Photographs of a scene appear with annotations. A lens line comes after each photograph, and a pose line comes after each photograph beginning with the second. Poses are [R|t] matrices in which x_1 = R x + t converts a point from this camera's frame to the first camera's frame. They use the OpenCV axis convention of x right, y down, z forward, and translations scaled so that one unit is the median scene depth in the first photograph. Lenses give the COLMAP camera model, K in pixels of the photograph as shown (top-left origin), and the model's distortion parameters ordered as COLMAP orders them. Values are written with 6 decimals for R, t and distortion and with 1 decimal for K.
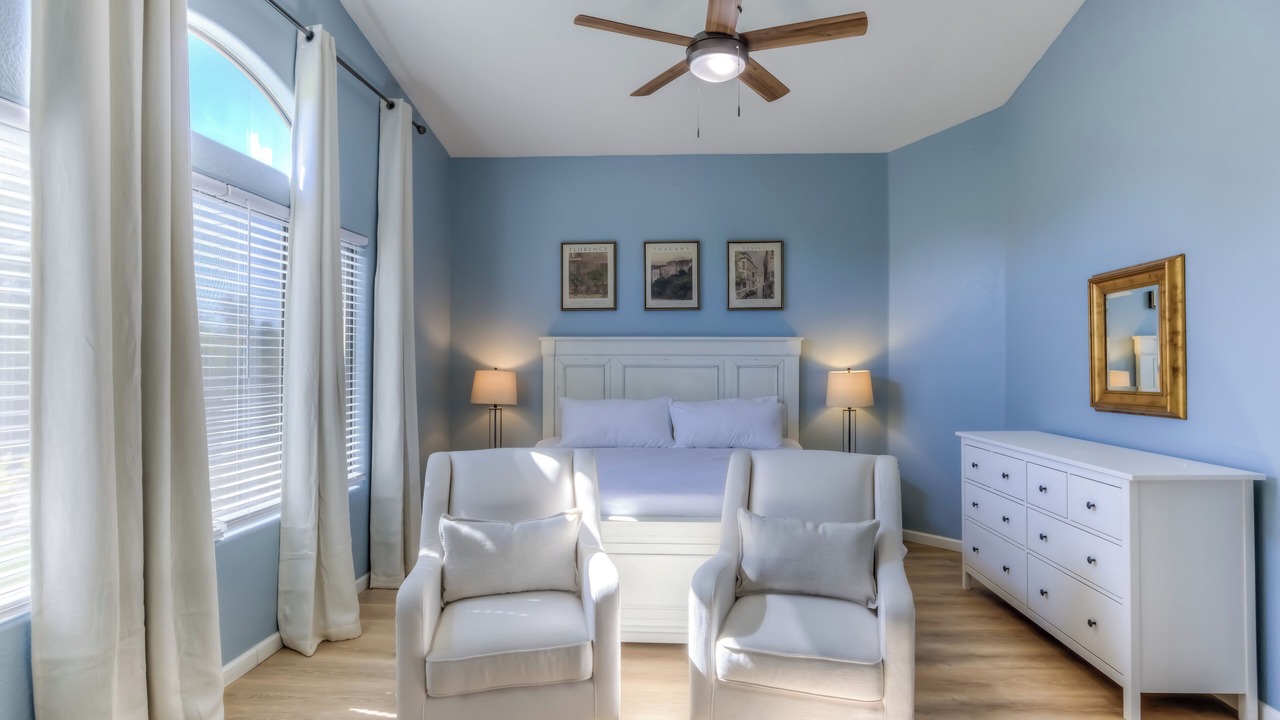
lens RADIAL K [[641.1, 0, 640.0], [0, 641.1, 360.0], [0, 0, 1]] dist [-0.004022, 0.000220]
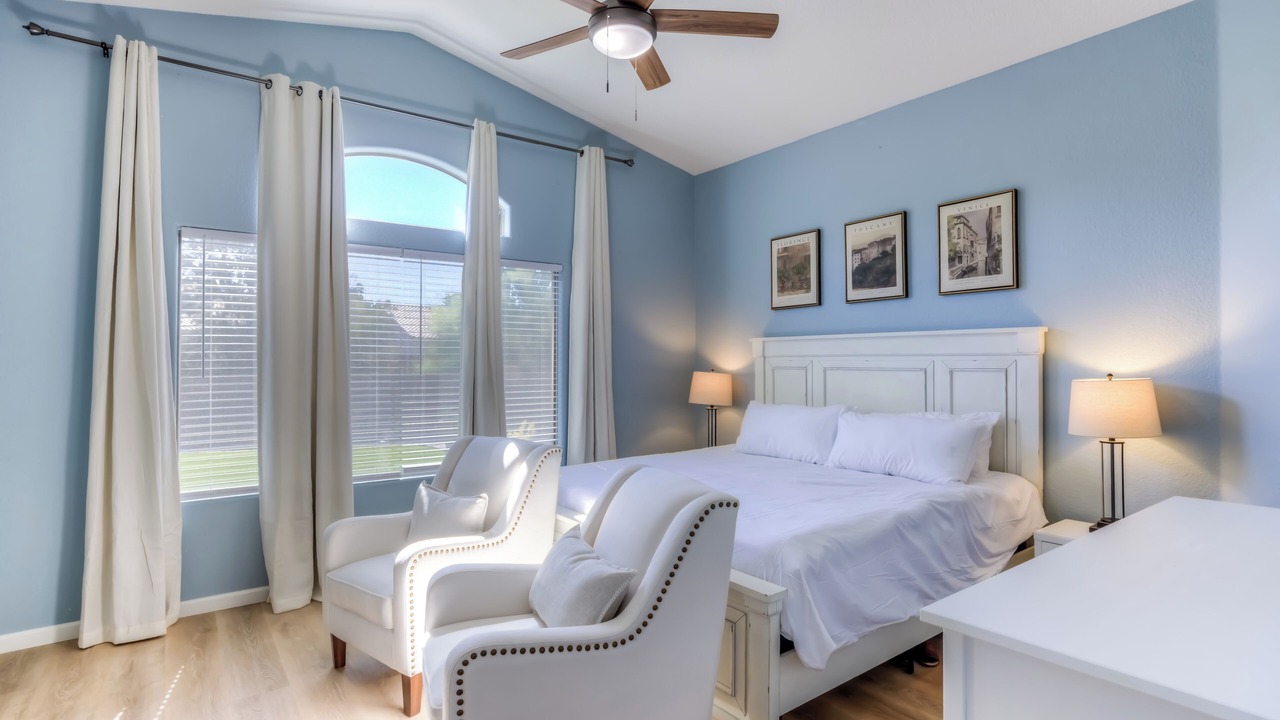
lens RADIAL K [[641.1, 0, 640.0], [0, 641.1, 360.0], [0, 0, 1]] dist [-0.004022, 0.000220]
pose [[0.641274, -0.006386, -0.767286, 0.489413], [0.004023, 0.999980, -0.004960, 0.000855], [0.767302, 0.000093, 0.641286, 0.241979]]
